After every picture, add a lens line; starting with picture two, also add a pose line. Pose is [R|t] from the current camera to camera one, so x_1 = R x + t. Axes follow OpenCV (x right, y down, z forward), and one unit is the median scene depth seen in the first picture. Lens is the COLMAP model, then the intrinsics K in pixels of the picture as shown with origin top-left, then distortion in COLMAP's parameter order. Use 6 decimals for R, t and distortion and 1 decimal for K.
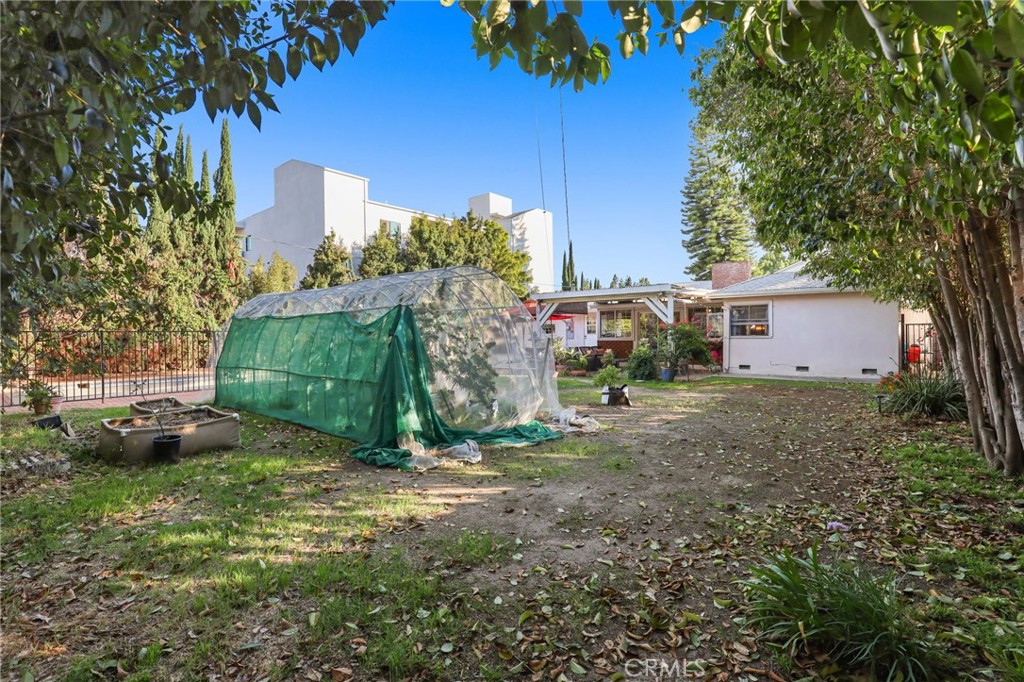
lens RADIAL K [[493.1, 0, 515.3], [0, 493.1, 337.1], [0, 0, 1]] dist [-0.015928, 0.000094]
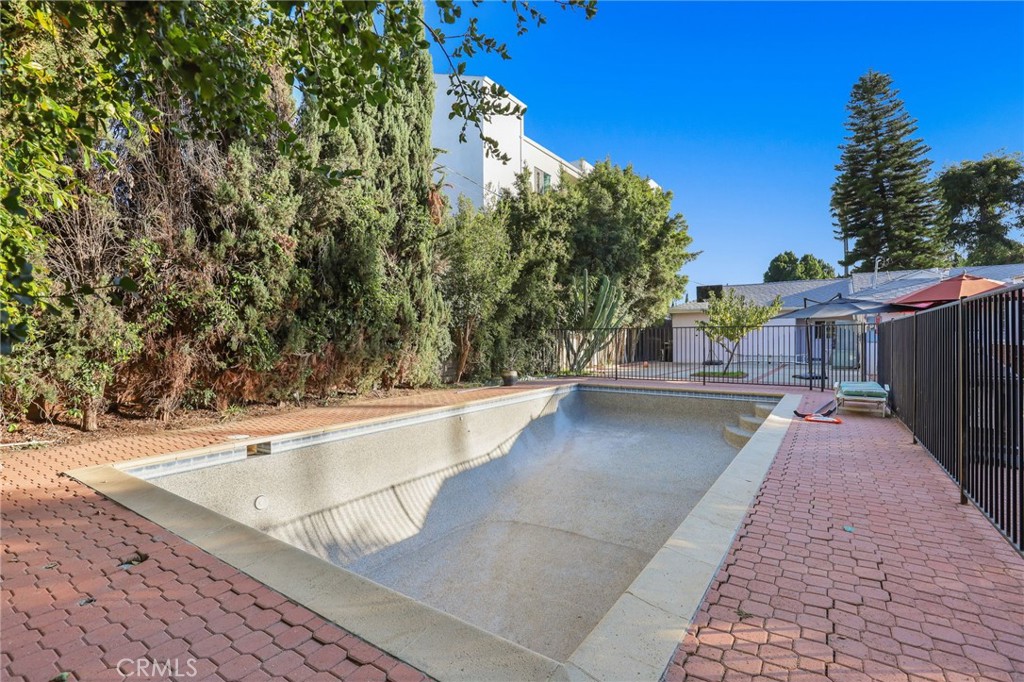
lens RADIAL K [[493.1, 0, 507.4], [0, 493.1, 340.5], [0, 0, 1]] dist [-0.015928, 0.000094]
pose [[0.993390, 0.003012, 0.114746, -0.571998], [-0.003022, 0.999995, -0.000084, 0.009711], [-0.114746, -0.000264, 0.993395, 0.457775]]
